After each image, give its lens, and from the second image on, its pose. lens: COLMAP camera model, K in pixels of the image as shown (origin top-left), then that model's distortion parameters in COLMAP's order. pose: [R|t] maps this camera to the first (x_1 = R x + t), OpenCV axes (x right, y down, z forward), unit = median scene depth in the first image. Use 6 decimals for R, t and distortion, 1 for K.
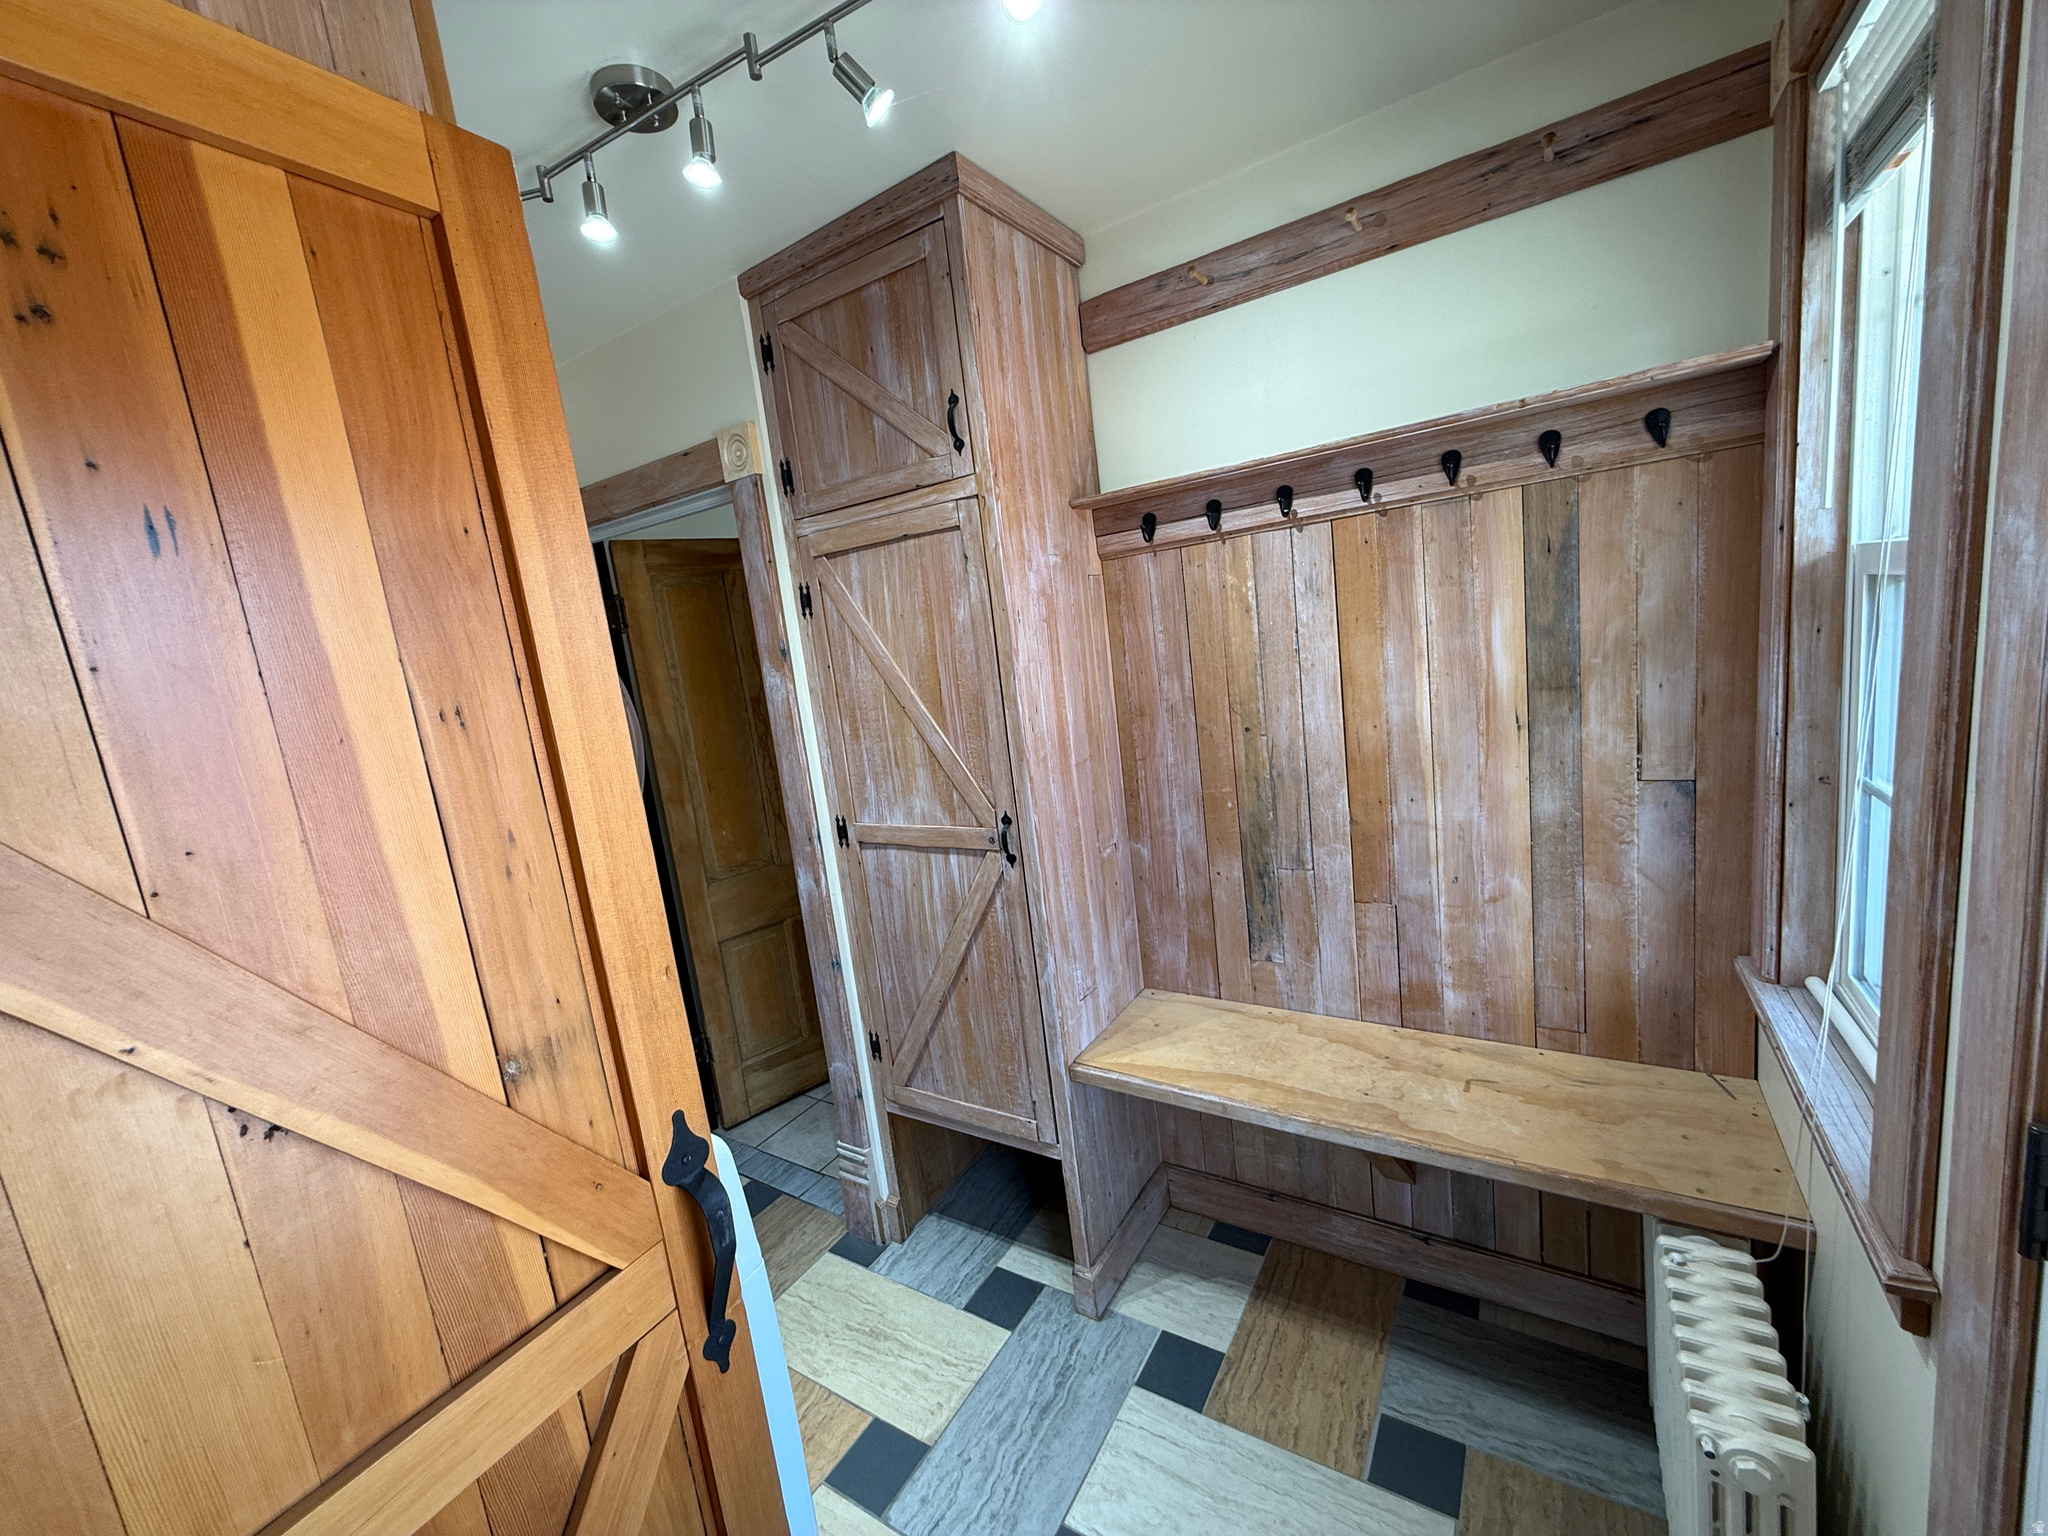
lens RADIAL K [[819.9, 0, 1016.0], [0, 819.9, 763.4], [0, 0, 1]] dist [-0.000789, 0.000498]
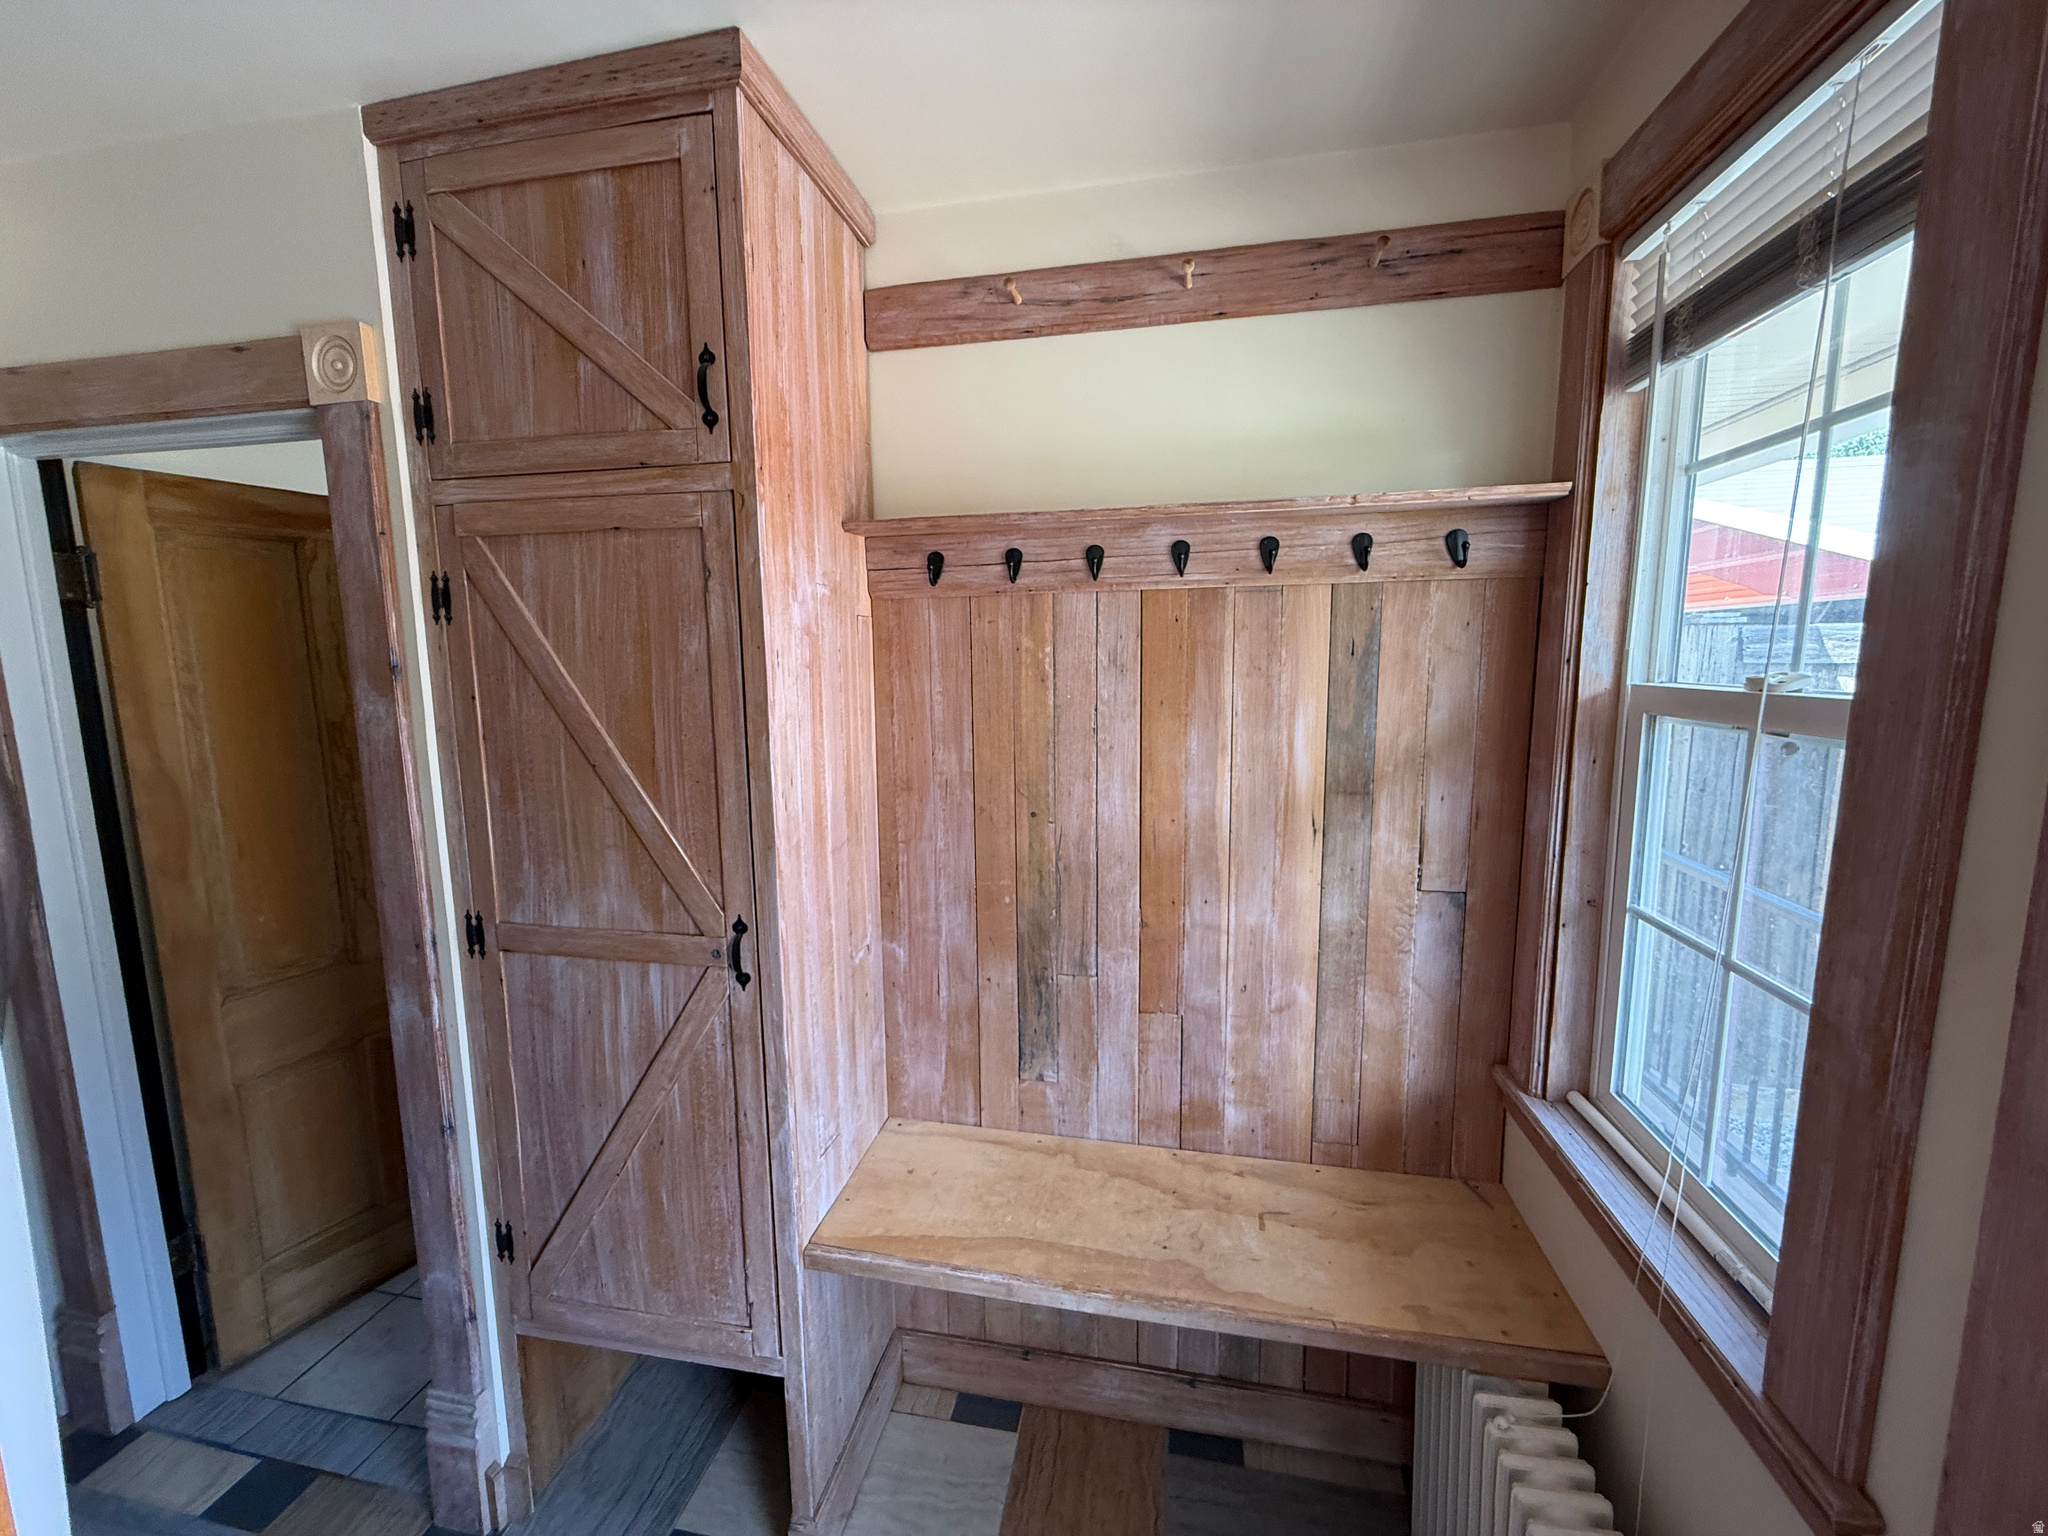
lens RADIAL K [[819.9, 0, 1013.9], [0, 819.9, 764.9], [0, 0, 1]] dist [-0.000789, 0.000498]
pose [[0.924507, 0.061036, 0.376247, -0.070175], [-0.042074, 0.997405, -0.058420, -0.044057], [-0.378836, 0.038180, 0.924676, 0.211743]]
